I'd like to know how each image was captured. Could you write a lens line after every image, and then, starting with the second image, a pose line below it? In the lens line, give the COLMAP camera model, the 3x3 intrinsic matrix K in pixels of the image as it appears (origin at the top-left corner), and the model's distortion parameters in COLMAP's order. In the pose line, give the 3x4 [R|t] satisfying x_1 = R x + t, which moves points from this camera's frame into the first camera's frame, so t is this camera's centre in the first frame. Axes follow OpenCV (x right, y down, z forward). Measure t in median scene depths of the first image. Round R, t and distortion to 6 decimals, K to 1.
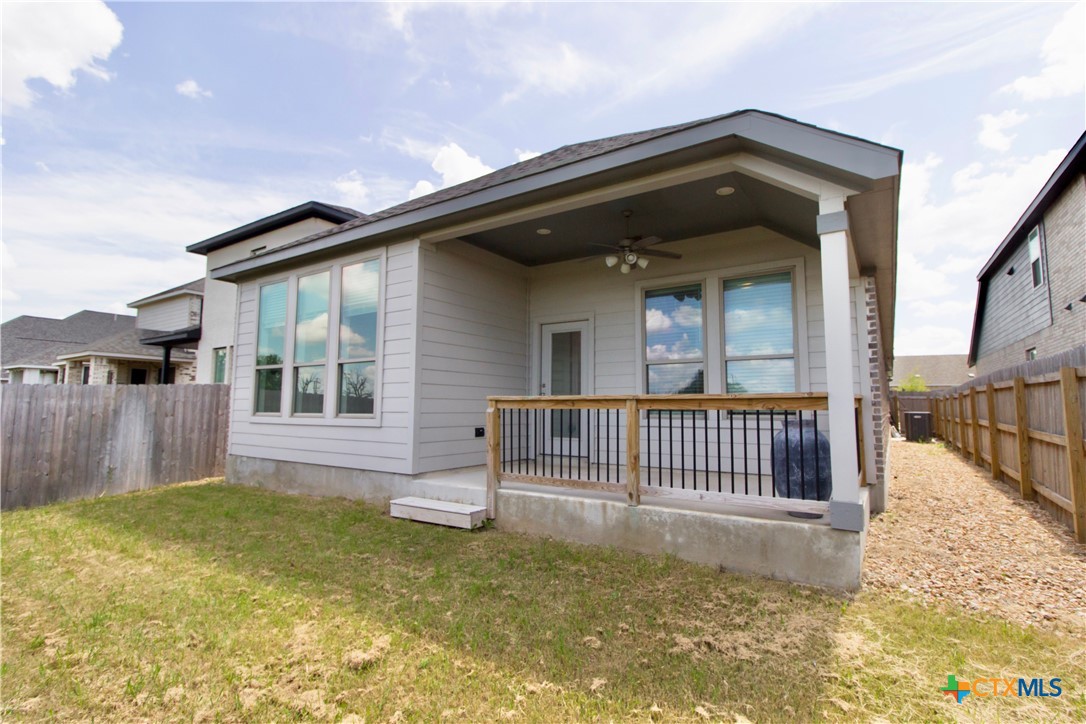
lens RADIAL K [[510.5, 0, 533.7], [0, 510.5, 355.6], [0, 0, 1]] dist [-0.001062, -0.001095]
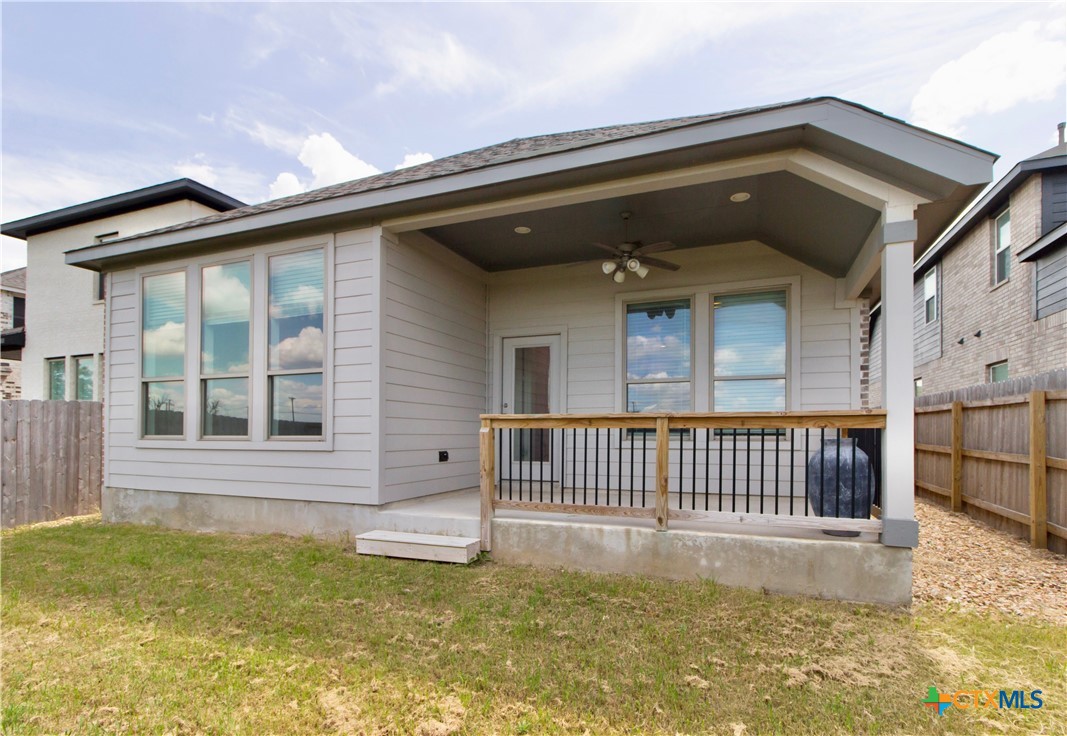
lens RADIAL K [[526.4, 0, 536.9], [0, 526.4, 426.0], [0, 0, 1]] dist [-0.002429, 0.001342]
pose [[0.978126, 0.002758, 0.207996, -0.163359], [-0.021196, 0.996029, 0.086471, 0.017021], [-0.206932, -0.088988, 0.974300, 0.088707]]
